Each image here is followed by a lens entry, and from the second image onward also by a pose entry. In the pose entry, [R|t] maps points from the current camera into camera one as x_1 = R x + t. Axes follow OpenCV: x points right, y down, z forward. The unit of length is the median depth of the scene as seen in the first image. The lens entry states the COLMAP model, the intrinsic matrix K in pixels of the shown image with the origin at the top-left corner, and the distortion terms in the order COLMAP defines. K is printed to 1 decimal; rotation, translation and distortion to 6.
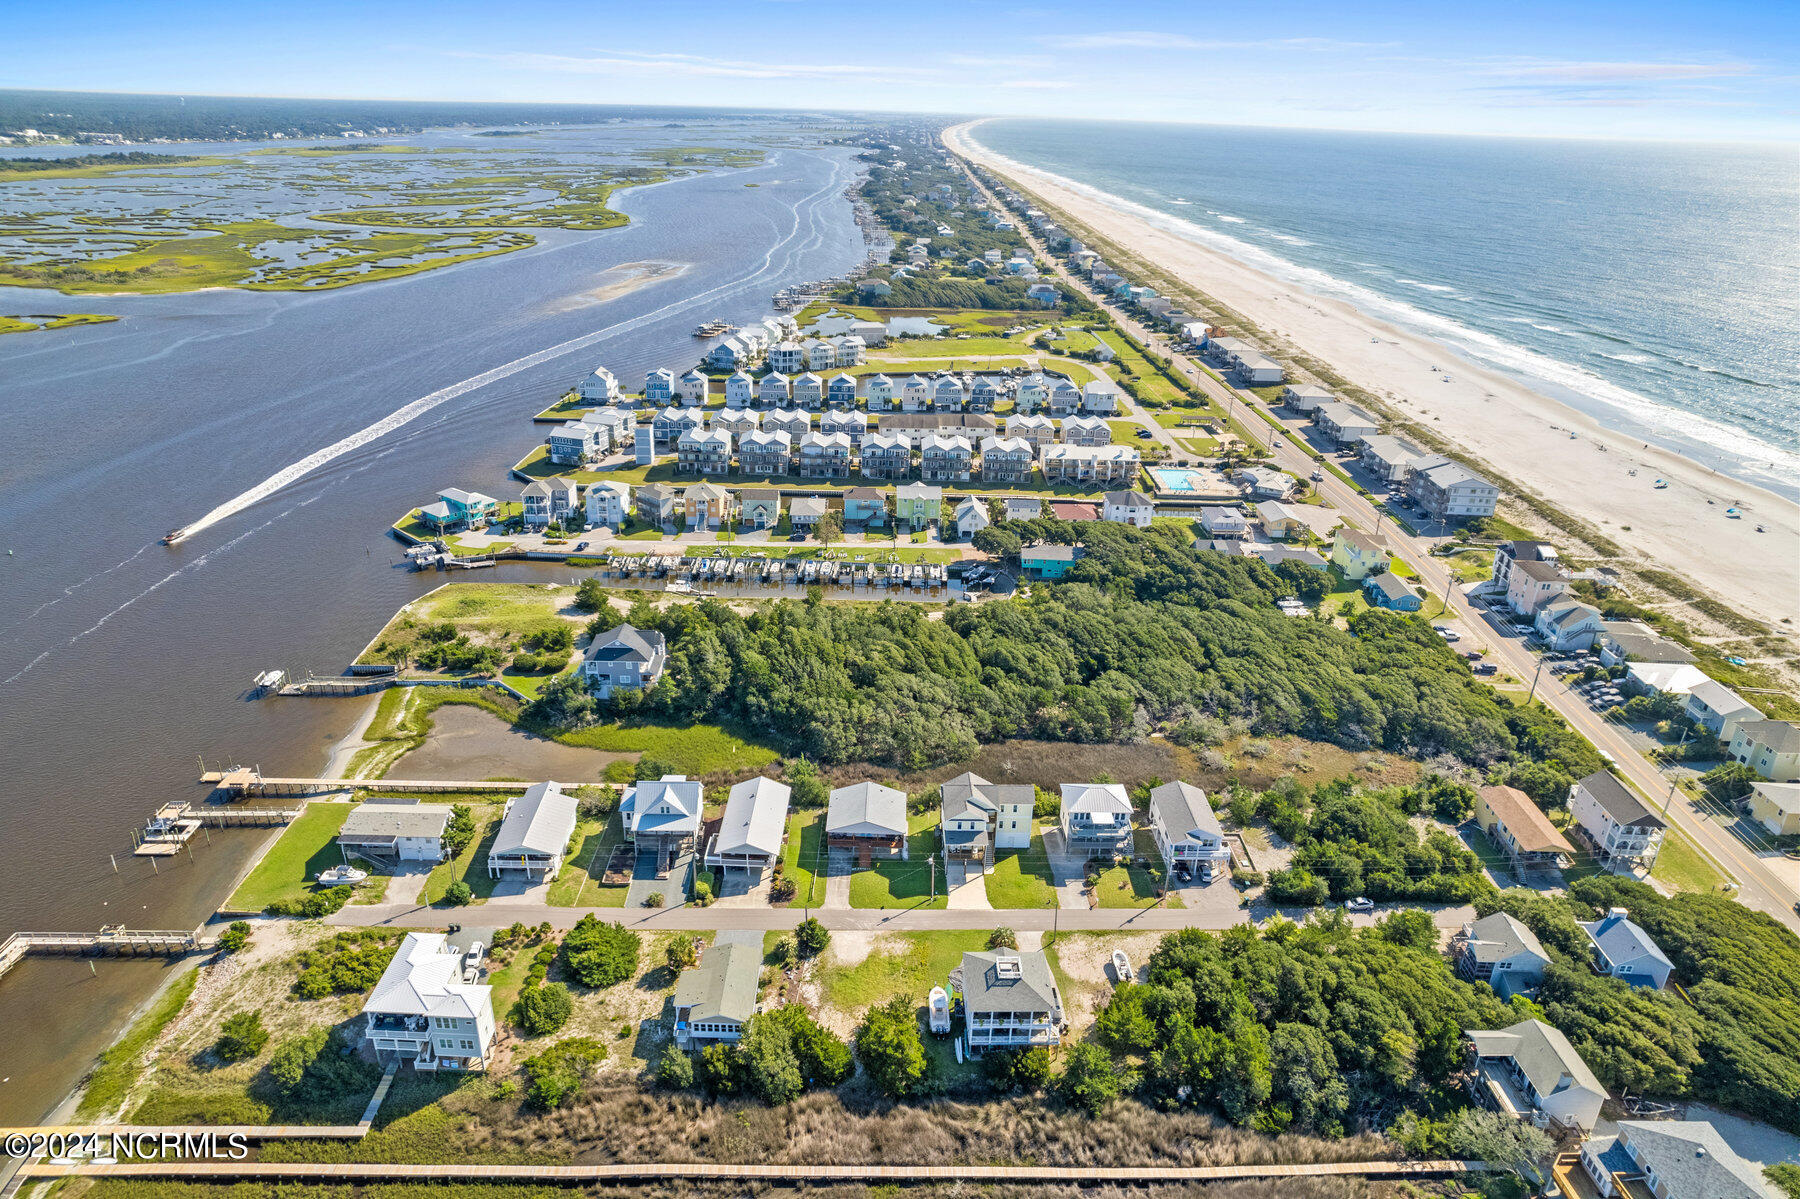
lens RADIAL K [[1150.8, 0, 897.3], [0, 1150.8, 598.9], [0, 0, 1]] dist [-0.074078, 0.067336]
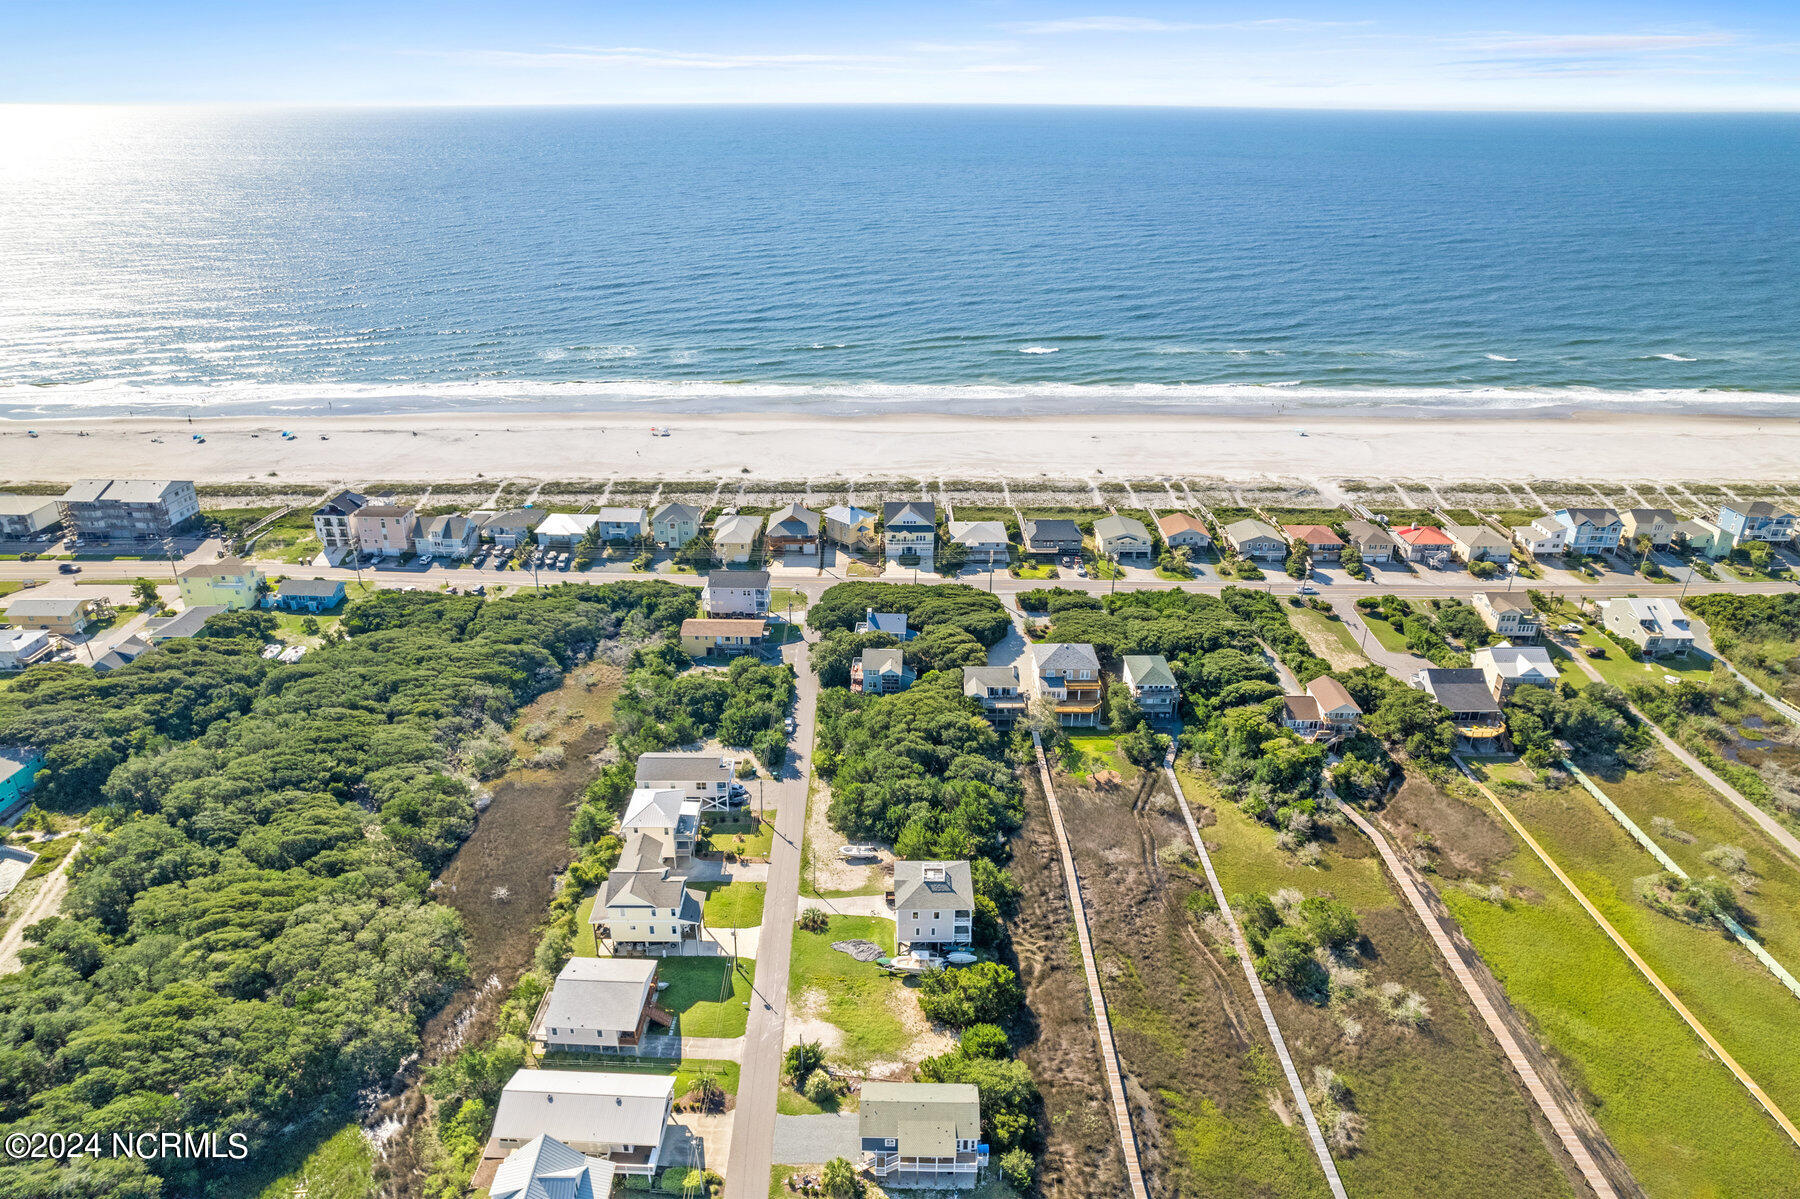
lens RADIAL K [[1150.8, 0, 894.5], [0, 1150.8, 588.6], [0, 0, 1]] dist [-0.074078, 0.067336]
pose [[0.023364, -0.424115, 0.905307, -0.515422], [0.397296, 0.834914, 0.380885, -0.222972], [-0.917393, 0.350776, 0.188006, 0.480909]]
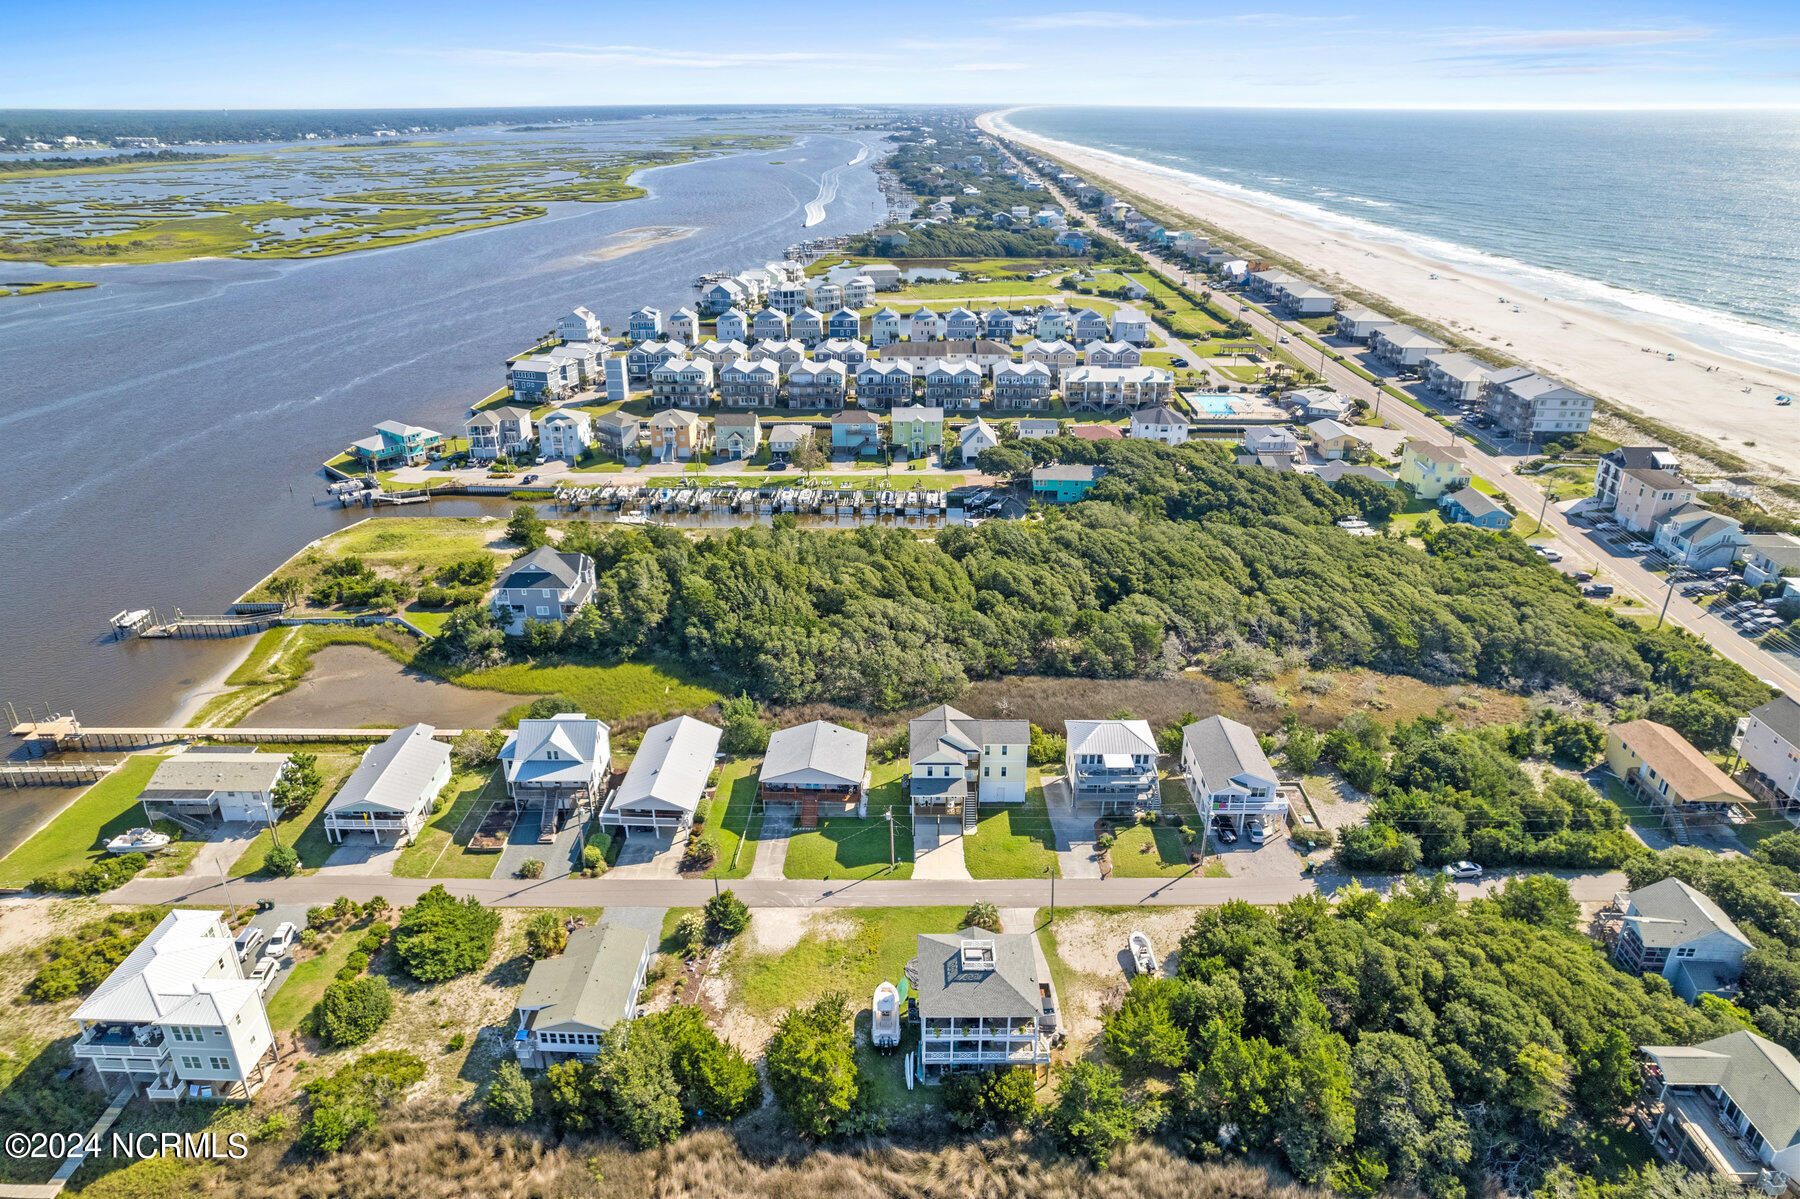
lens RADIAL K [[1150.8, 0, 895.0], [0, 1150.8, 598.3], [0, 0, 1]] dist [-0.074078, 0.067336]
pose [[0.999065, -0.015524, -0.040354, 0.051500], [0.015670, 0.999872, 0.003299, 0.063723], [0.040298, -0.003928, 0.999180, 0.188152]]
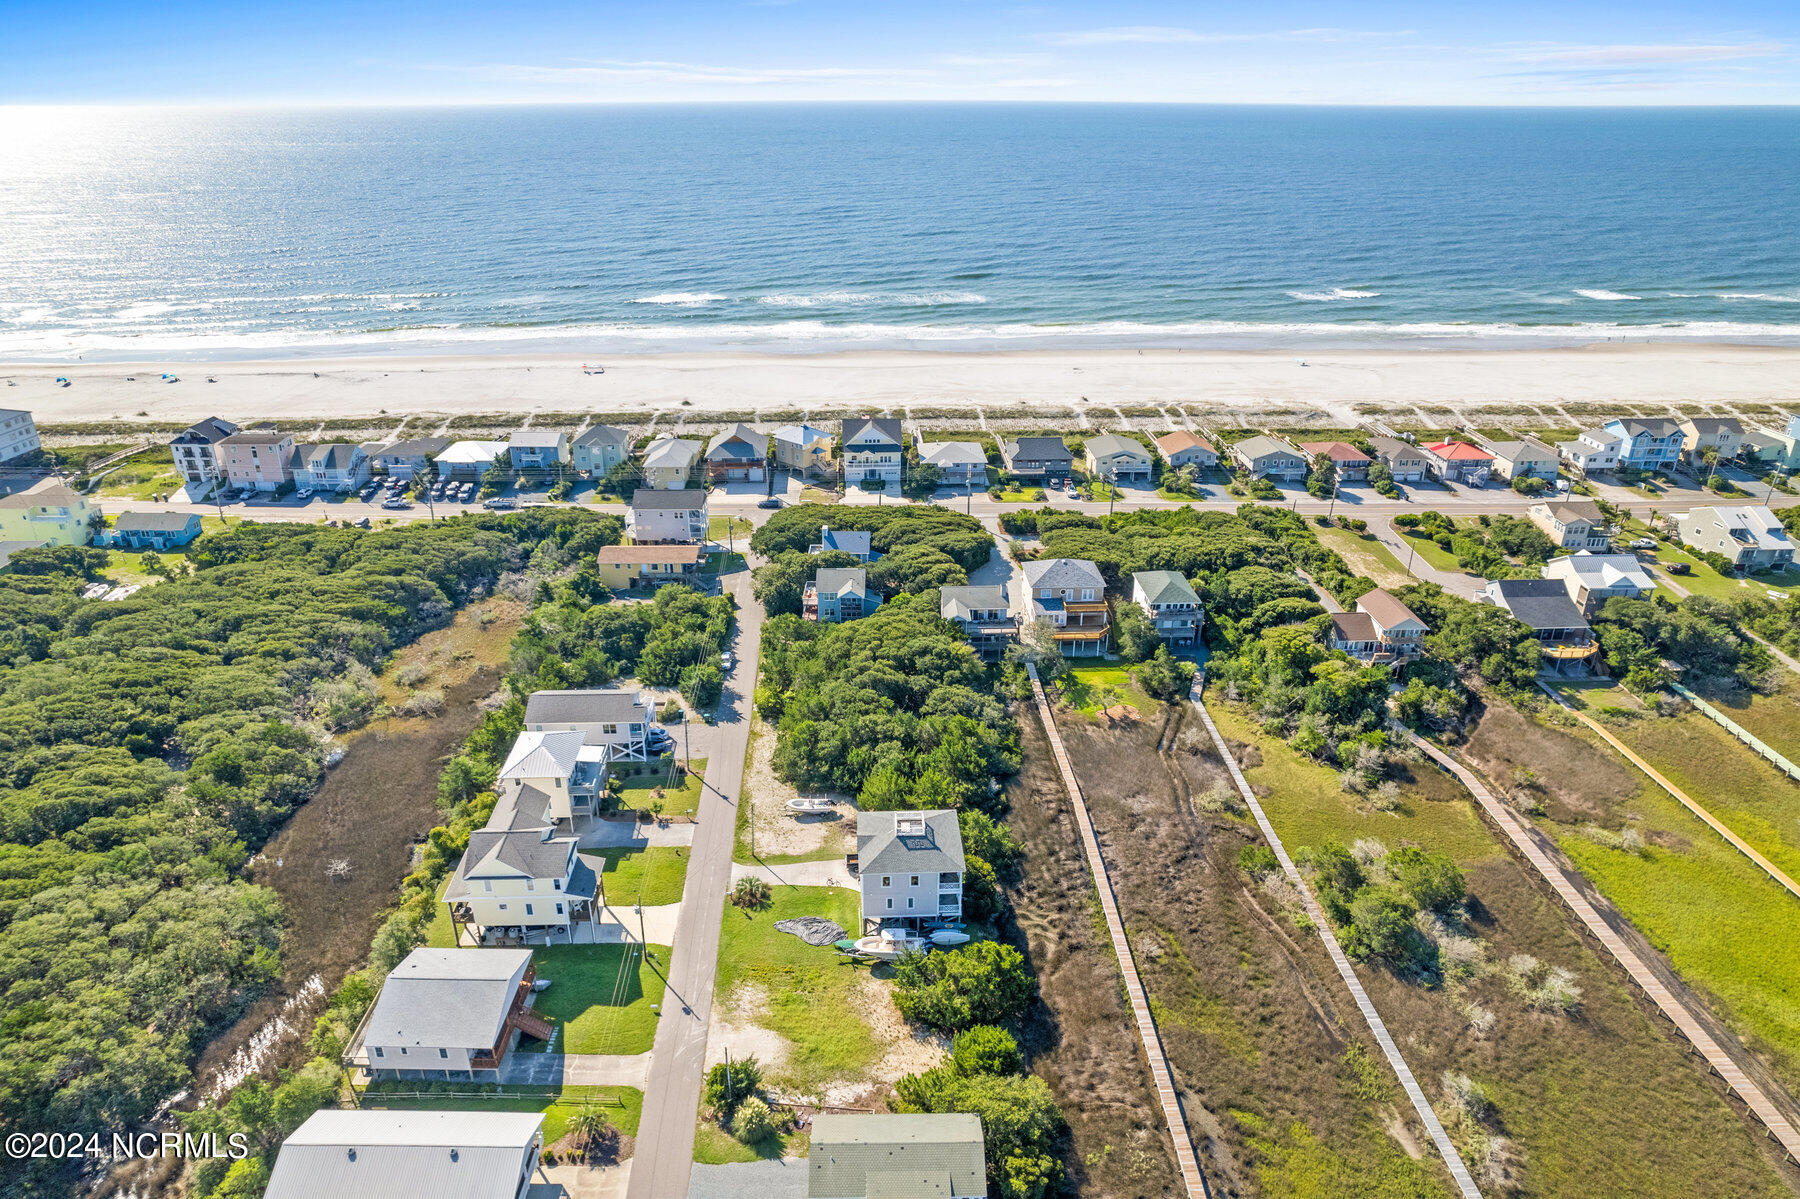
lens RADIAL K [[1150.8, 0, 892.8], [0, 1150.8, 592.1], [0, 0, 1]] dist [-0.074078, 0.067336]
pose [[-0.009046, -0.429022, 0.903249, -0.377115], [0.400624, 0.826067, 0.396375, -0.095568], [-0.916198, 0.365449, 0.164404, 0.535603]]
